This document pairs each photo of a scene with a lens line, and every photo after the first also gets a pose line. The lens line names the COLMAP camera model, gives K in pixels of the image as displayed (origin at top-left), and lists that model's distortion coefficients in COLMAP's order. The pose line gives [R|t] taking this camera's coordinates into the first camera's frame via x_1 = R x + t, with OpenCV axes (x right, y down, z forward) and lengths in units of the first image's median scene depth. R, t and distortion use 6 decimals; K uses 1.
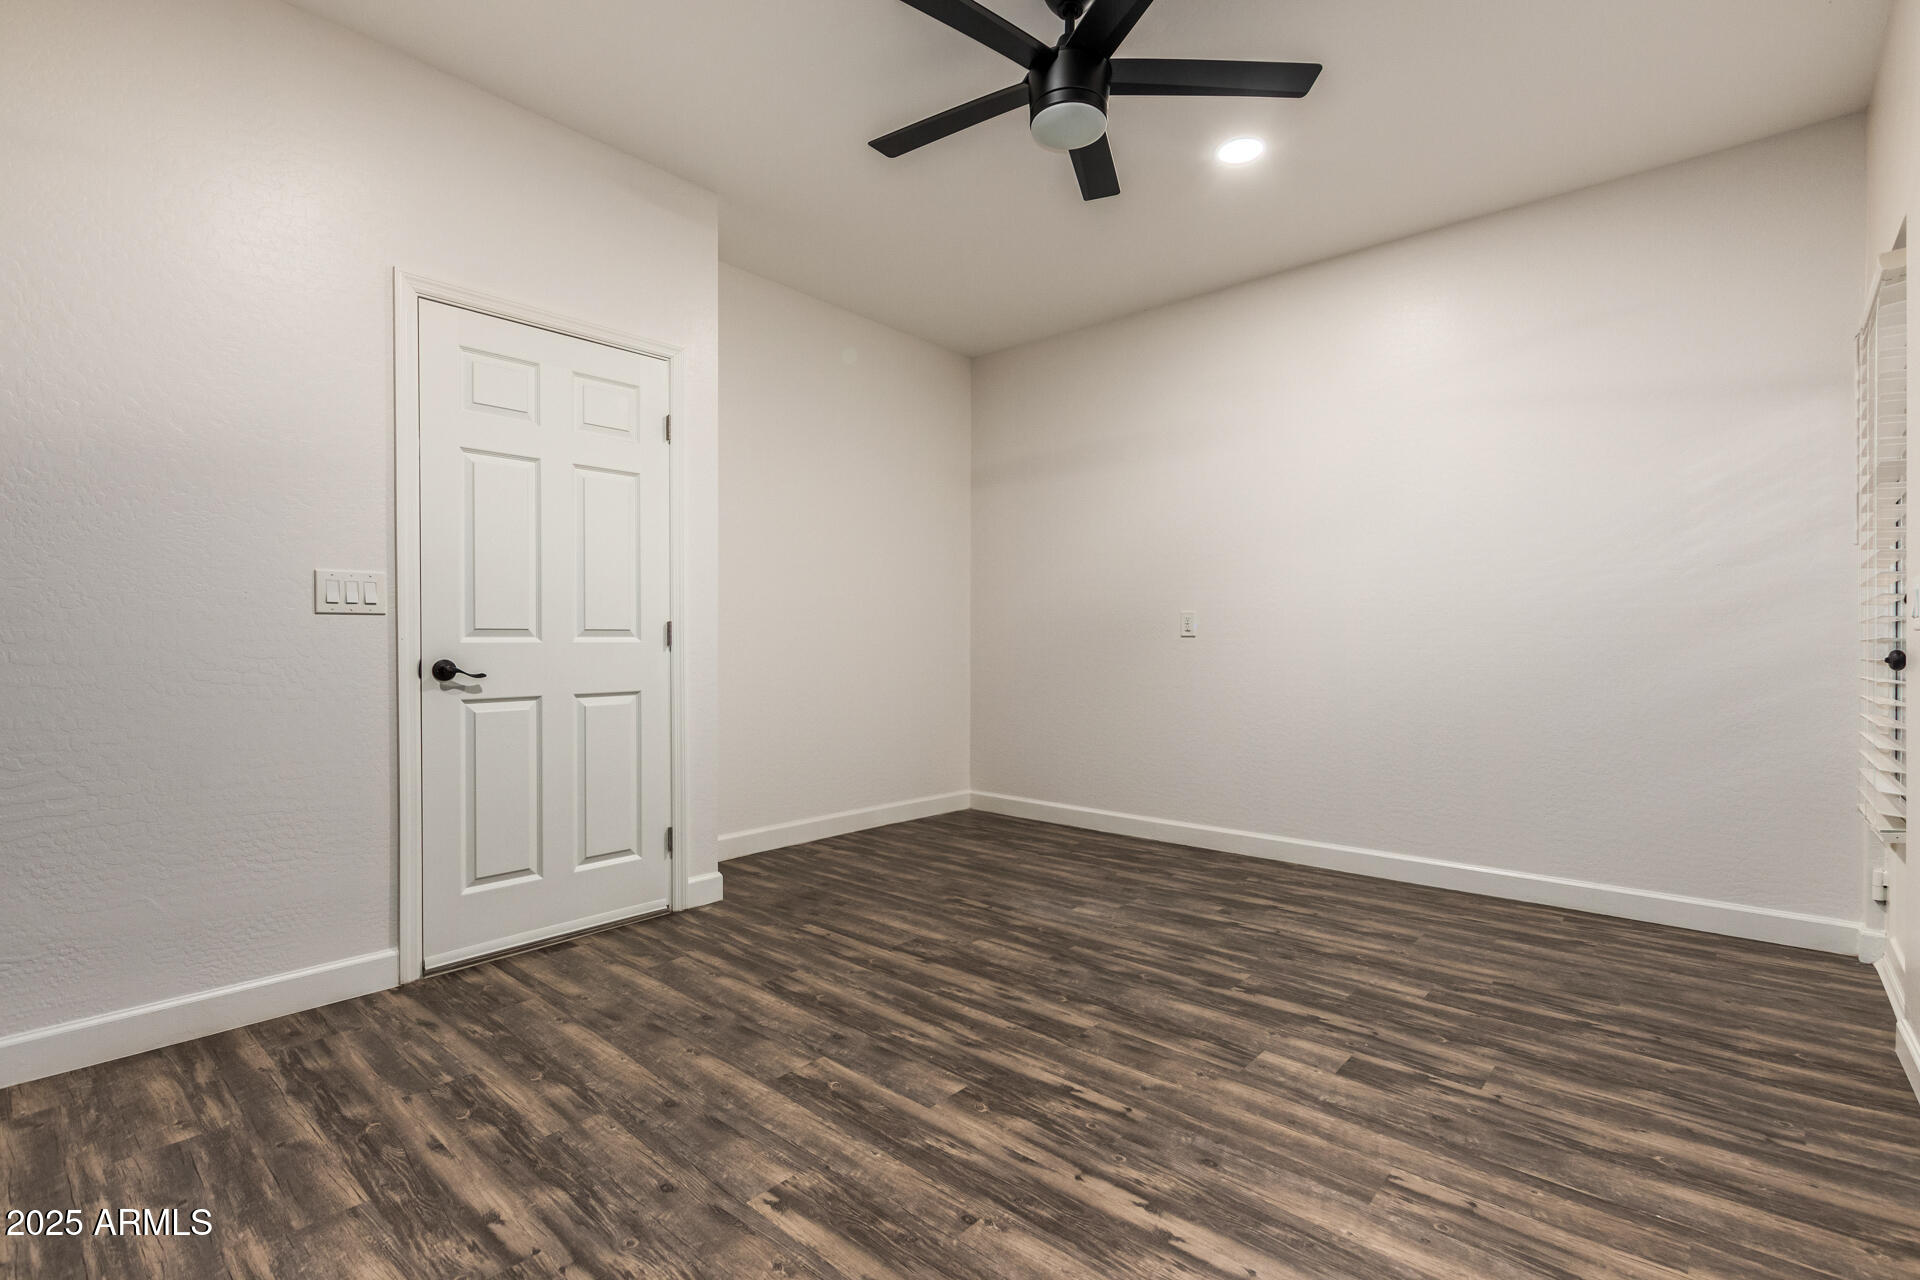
lens RADIAL K [[882.9, 0, 954.0], [0, 882.9, 642.5], [0, 0, 1]] dist [0.009381, -0.003339]
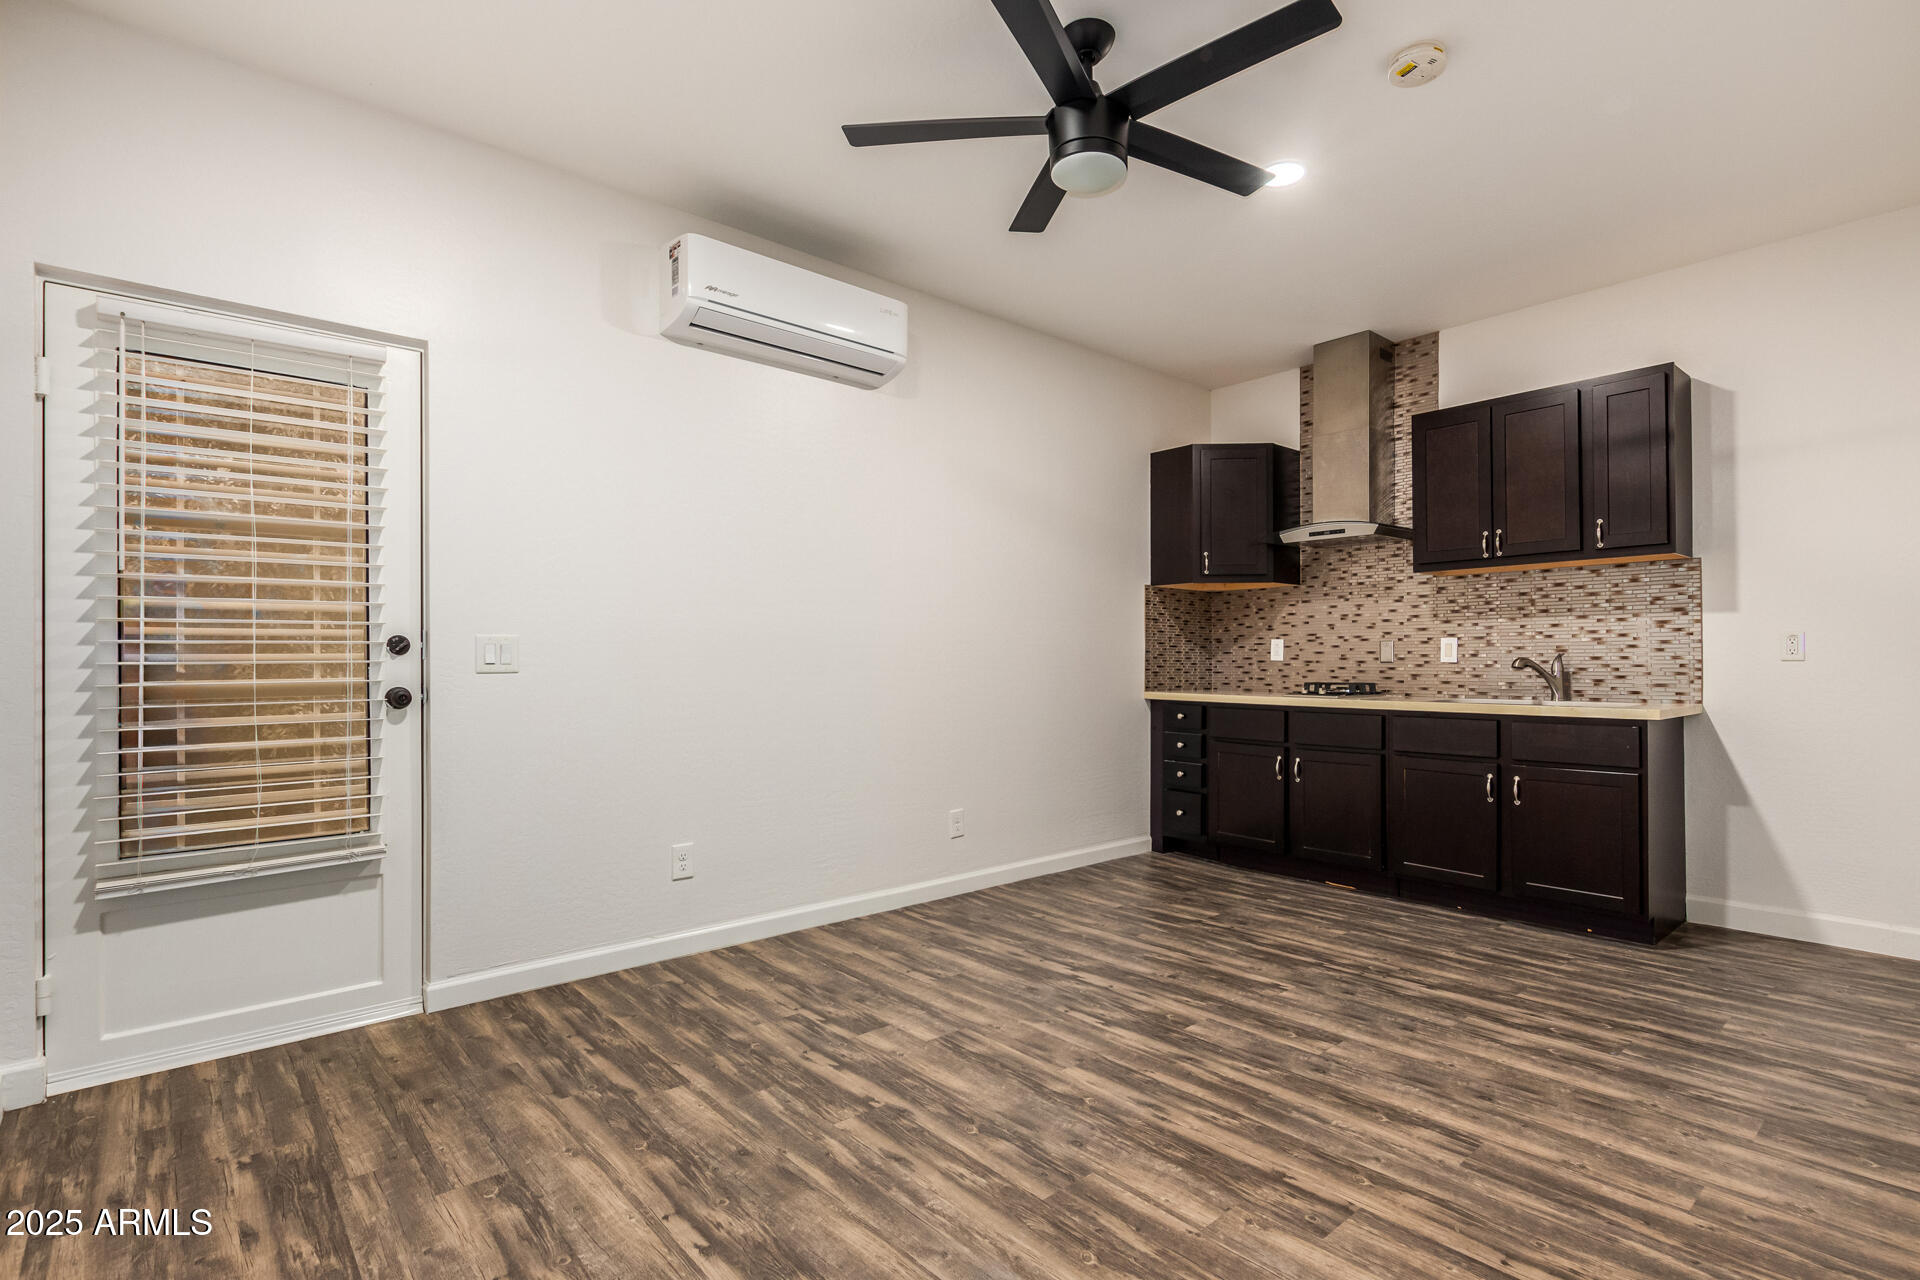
lens RADIAL K [[882.9, 0, 964.1], [0, 882.9, 650.1], [0, 0, 1]] dist [0.009381, -0.003339]
pose [[-0.989818, 0.002199, 0.142320, 0.132268], [0.000819, 0.999952, -0.009759, -0.037302], [-0.142335, -0.009543, -0.989773, 2.074700]]
